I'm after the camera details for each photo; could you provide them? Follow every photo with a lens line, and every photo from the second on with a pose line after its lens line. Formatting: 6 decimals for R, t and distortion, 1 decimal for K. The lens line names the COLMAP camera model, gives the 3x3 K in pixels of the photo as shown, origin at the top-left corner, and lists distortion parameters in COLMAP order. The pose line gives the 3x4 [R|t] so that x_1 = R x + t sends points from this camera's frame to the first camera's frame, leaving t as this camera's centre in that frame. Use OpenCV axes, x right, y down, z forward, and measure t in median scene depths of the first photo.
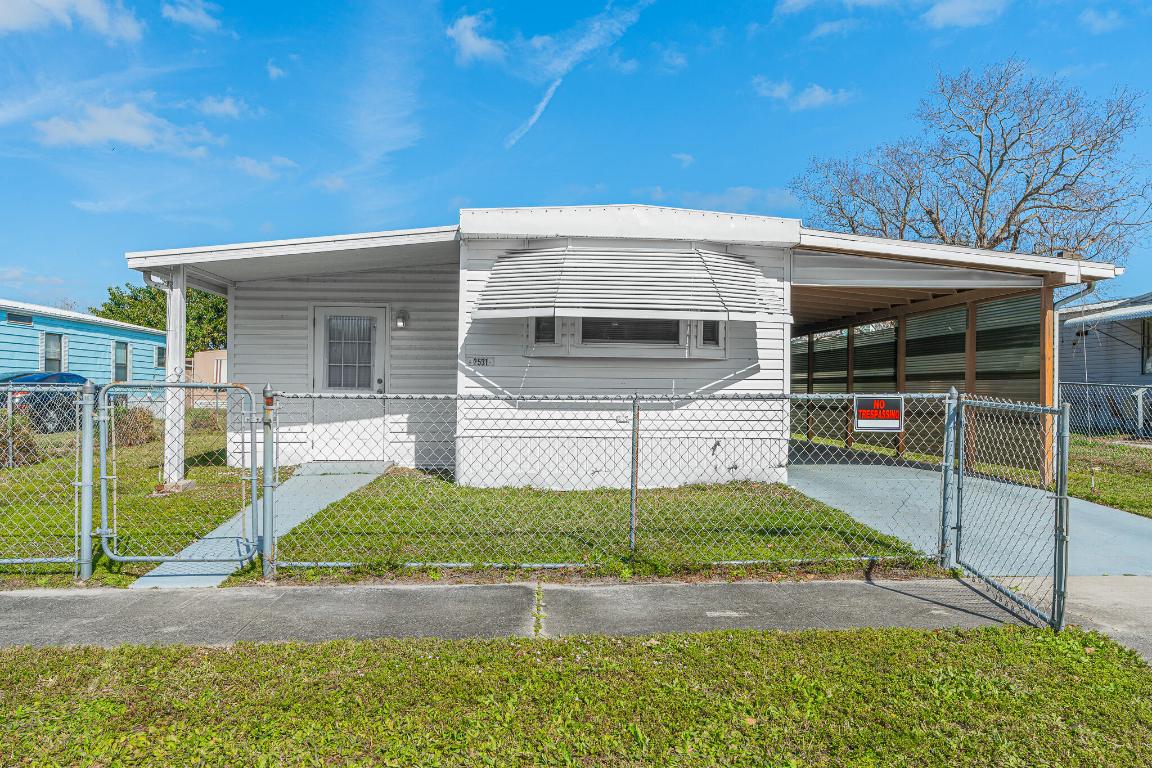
lens RADIAL K [[777.3, 0, 579.4], [0, 777.3, 403.3], [0, 0, 1]] dist [0.002787, -0.003305]
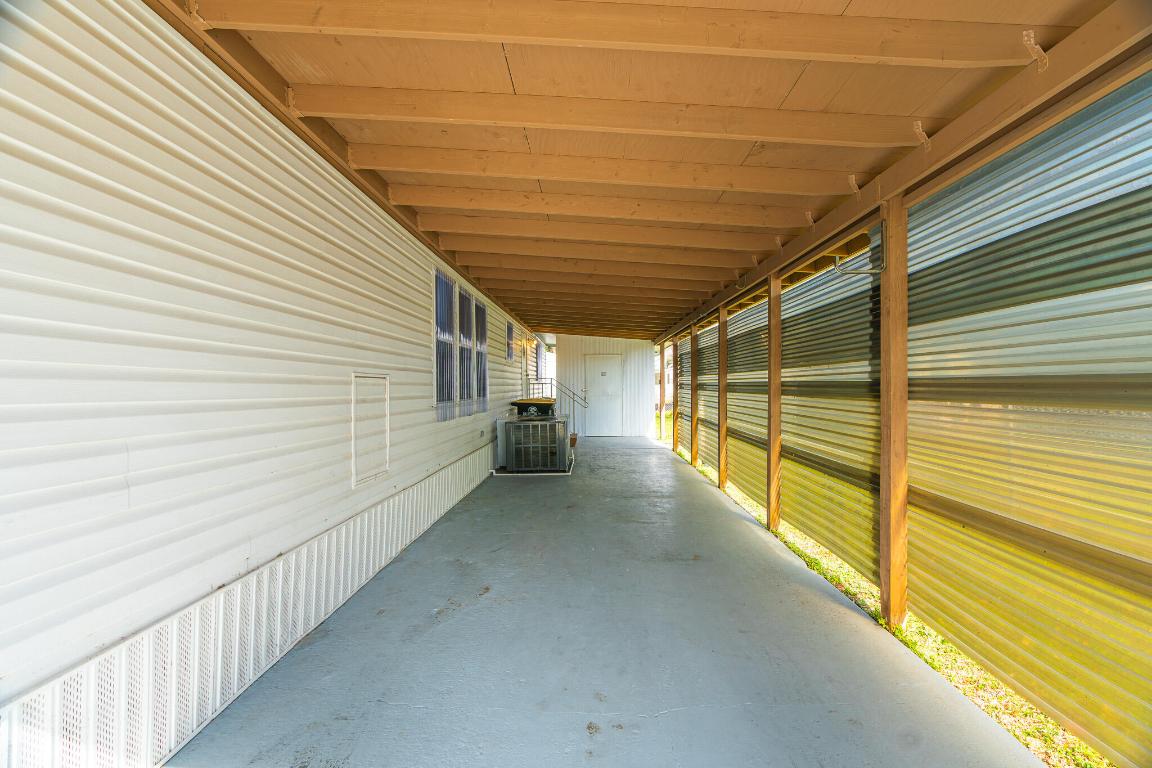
lens RADIAL K [[518.4, 0, 577.6], [0, 518.4, 387.2], [0, 0, 1]] dist [-0.012950, 0.000960]
pose [[0.988036, -0.012443, -0.153718, 0.437237], [0.010934, 0.999883, -0.010655, -0.045705], [0.153832, 0.008847, 0.988057, 1.057851]]
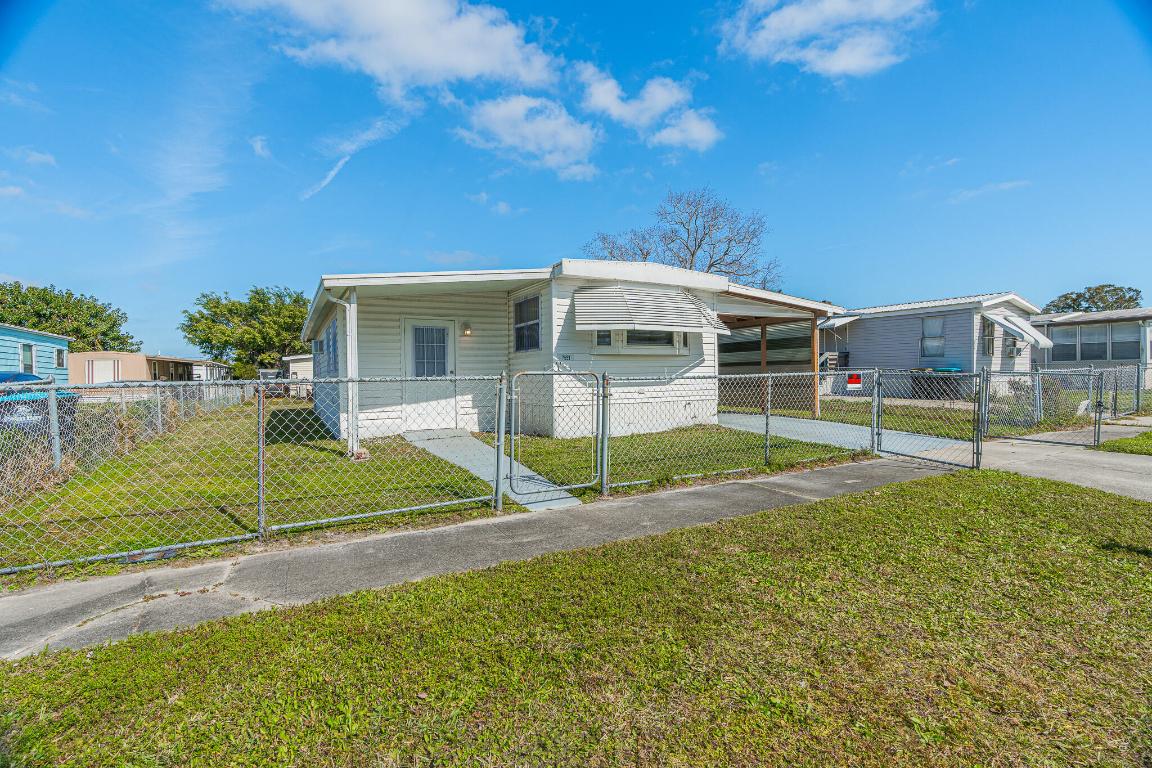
lens RADIAL K [[518.4, 0, 577.6], [0, 518.4, 387.2], [0, 0, 1]] dist [-0.012950, 0.000960]
pose [[0.917562, -0.029636, 0.396486, -0.495086], [0.029304, 0.999547, 0.006897, -0.000395], [-0.396511, 0.005290, 0.918015, 0.037539]]
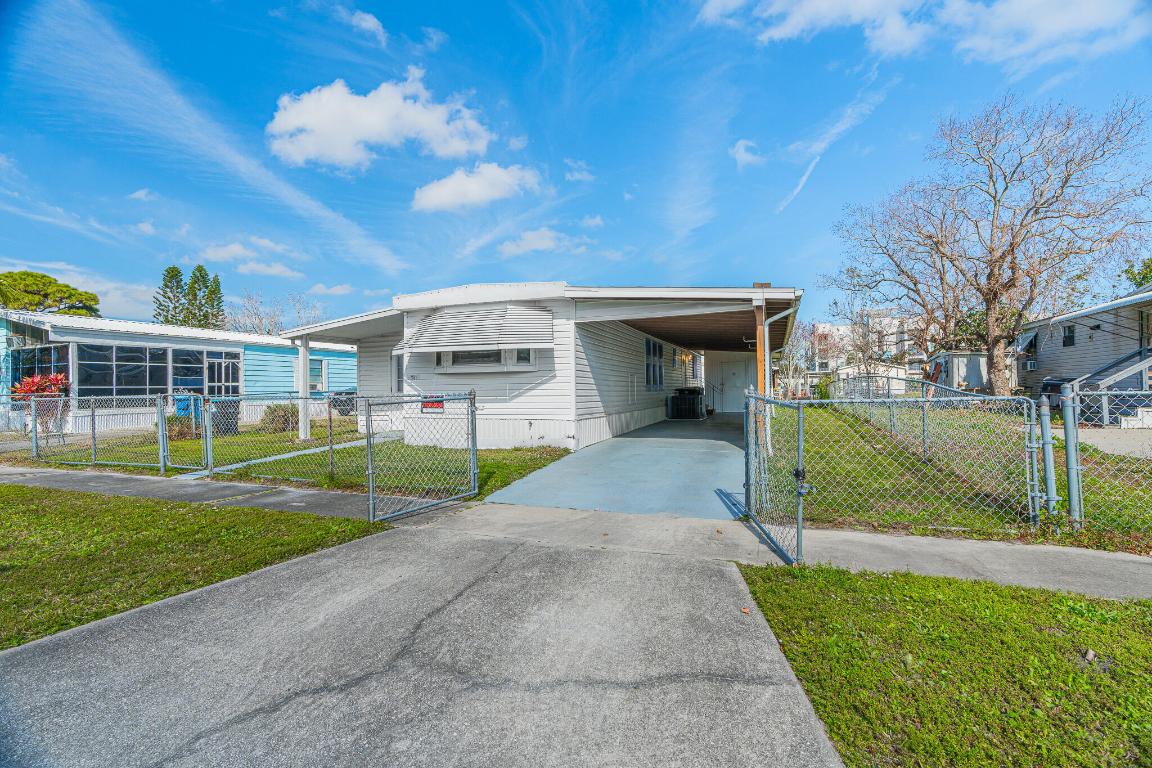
lens RADIAL K [[518.4, 0, 577.6], [0, 518.4, 387.2], [0, 0, 1]] dist [-0.012950, 0.000960]
pose [[0.882613, -0.020929, -0.469635, 0.763718], [0.013820, 0.999732, -0.018580, -0.001386], [0.469898, 0.009909, 0.882665, 0.080436]]
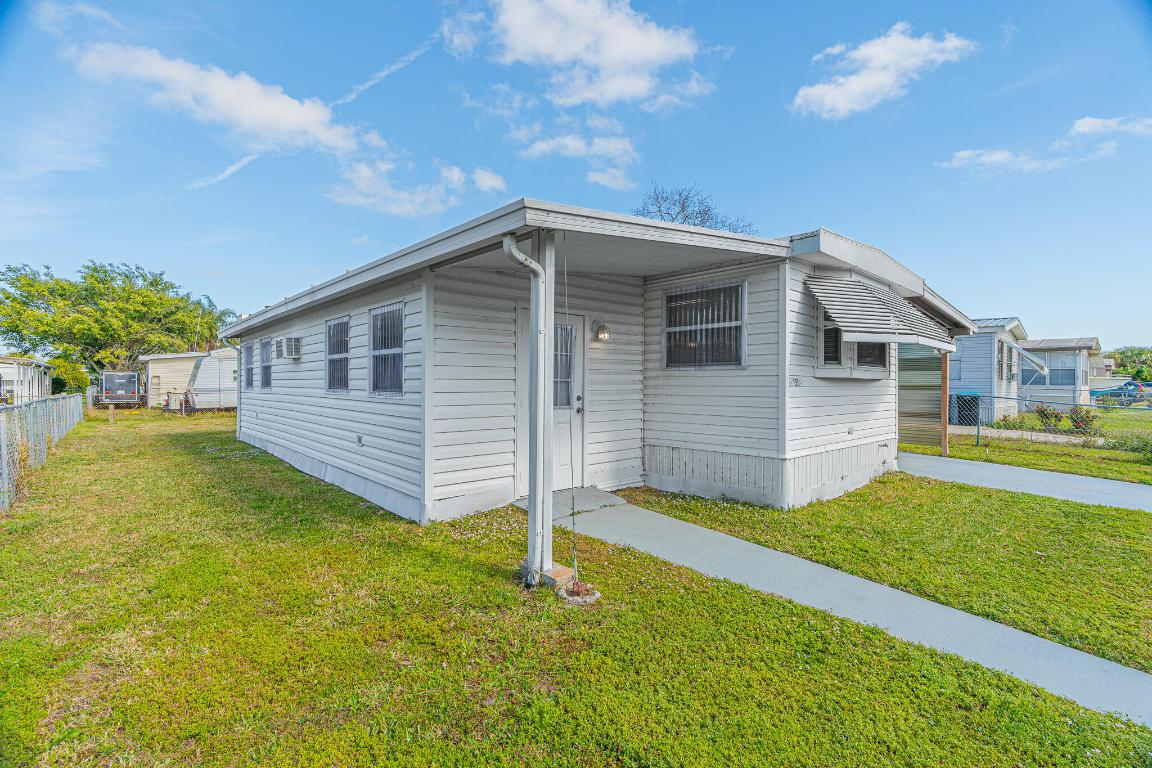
lens RADIAL K [[518.4, 0, 577.6], [0, 518.4, 387.2], [0, 0, 1]] dist [-0.012950, 0.000960]
pose [[0.801170, -0.005709, 0.598410, -0.720309], [0.010454, 0.999935, -0.004456, -0.045127], [-0.598346, 0.009826, 0.801178, 0.612876]]
